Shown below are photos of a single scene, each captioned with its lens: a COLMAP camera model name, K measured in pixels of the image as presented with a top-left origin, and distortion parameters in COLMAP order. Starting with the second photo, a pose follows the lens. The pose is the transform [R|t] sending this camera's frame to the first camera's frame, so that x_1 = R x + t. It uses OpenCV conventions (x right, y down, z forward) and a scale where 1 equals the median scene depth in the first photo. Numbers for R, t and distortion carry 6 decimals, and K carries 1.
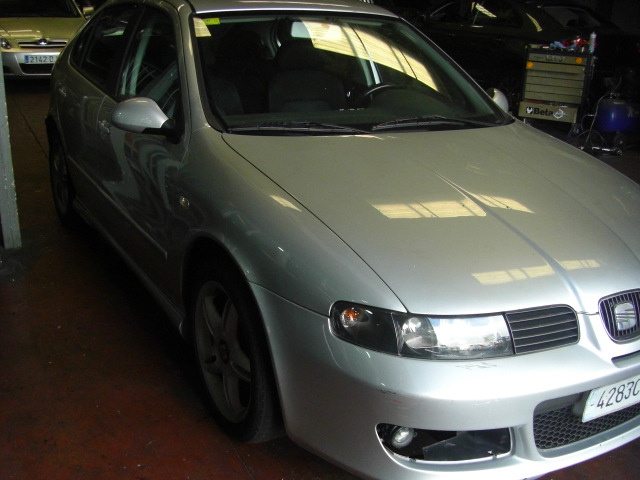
lens RADIAL K [[738.1, 0, 319.0], [0, 738.1, 308.5], [0, 0, 1]] dist [-0.177469, 0.056907]
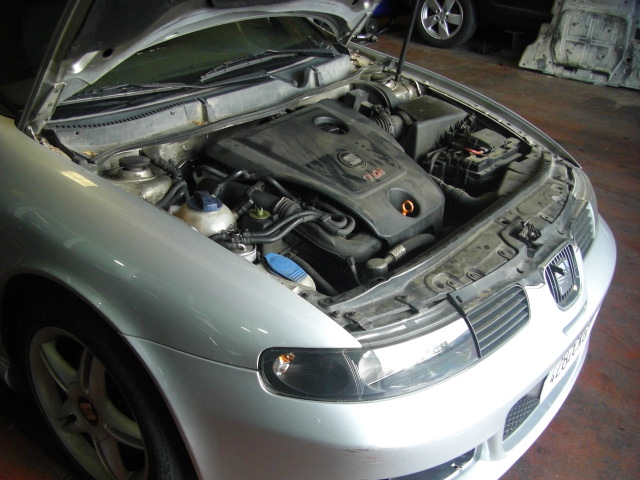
lens RADIAL K [[725.1, 0, 320.4], [0, 725.1, 302.9], [0, 0, 1]] dist [-0.168153, -0.001251]
pose [[0.922574, -0.216048, 0.319658, -0.123789], [0.168435, 0.970926, 0.170096, -0.141518], [-0.347113, -0.103084, 0.932141, 0.251390]]
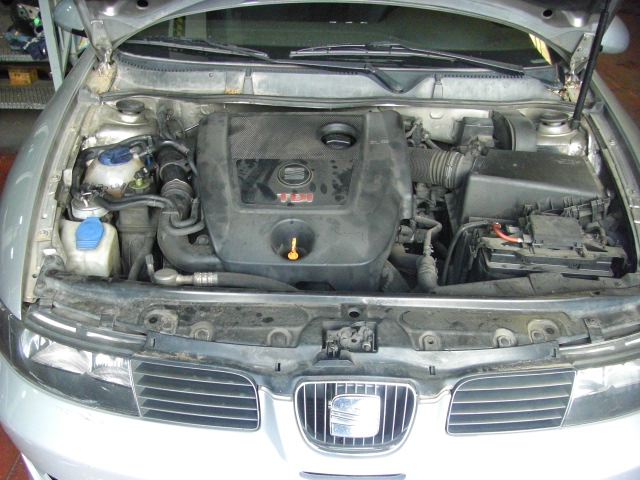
lens RADIAL K [[738.1, 0, 319.0], [0, 738.1, 308.5], [0, 0, 1]] dist [-0.177469, 0.056907]
pose [[0.860352, 0.266440, -0.434516, 0.580363], [-0.193481, 0.959405, 0.205199, -0.180311], [0.471551, -0.092473, 0.876977, 0.393205]]
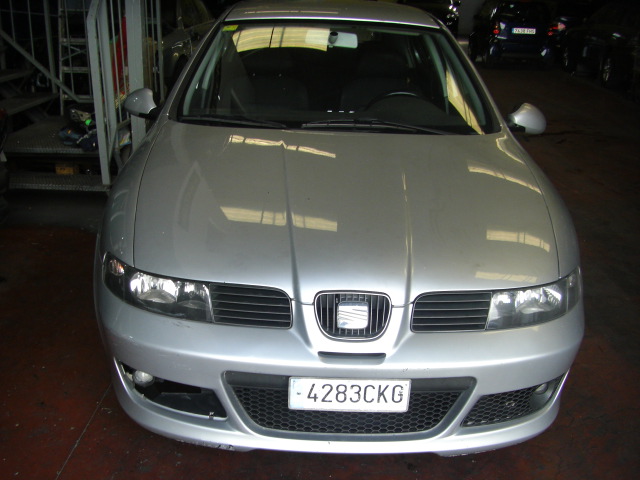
lens RADIAL K [[738.1, 0, 319.0], [0, 738.1, 308.5], [0, 0, 1]] dist [-0.177469, 0.056907]
pose [[0.870165, 0.182395, -0.457761, 0.756428], [-0.192921, 0.980918, 0.024121, -0.012644], [0.453426, 0.067323, 0.888748, 0.072949]]
